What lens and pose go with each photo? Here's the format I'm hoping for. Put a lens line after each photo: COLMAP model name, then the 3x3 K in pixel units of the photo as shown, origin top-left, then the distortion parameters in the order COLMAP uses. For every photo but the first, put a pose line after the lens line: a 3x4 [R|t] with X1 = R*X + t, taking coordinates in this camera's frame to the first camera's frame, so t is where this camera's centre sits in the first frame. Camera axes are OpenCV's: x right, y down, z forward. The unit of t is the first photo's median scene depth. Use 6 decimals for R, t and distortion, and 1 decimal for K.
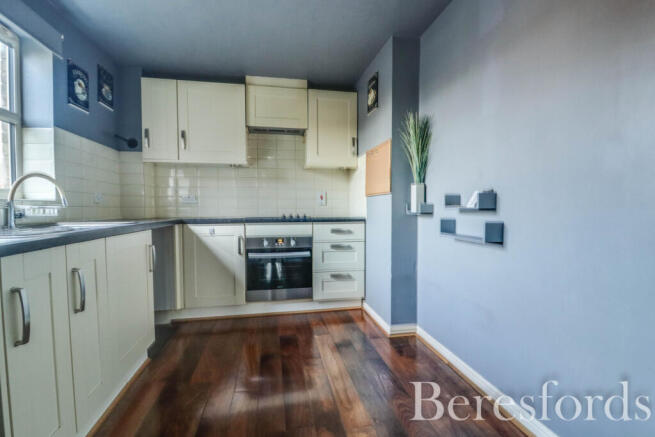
lens RADIAL K [[315.6, 0, 329.9], [0, 315.6, 217.8], [0, 0, 1]] dist [-0.015492, -0.003611]
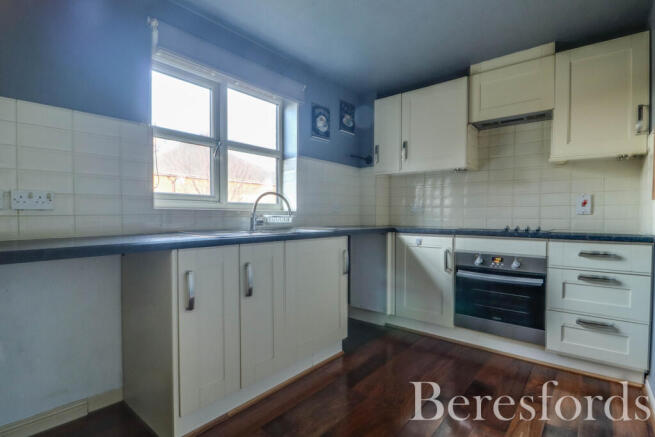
lens RADIAL K [[315.6, 0, 327.5], [0, 315.6, 220.7], [0, 0, 1]] dist [-0.015492, -0.003611]
pose [[0.626588, 0.019197, -0.779114, 0.181462], [-0.030636, 0.999531, -0.000011, -0.011338], [0.778748, 0.023876, 0.626882, 0.171384]]
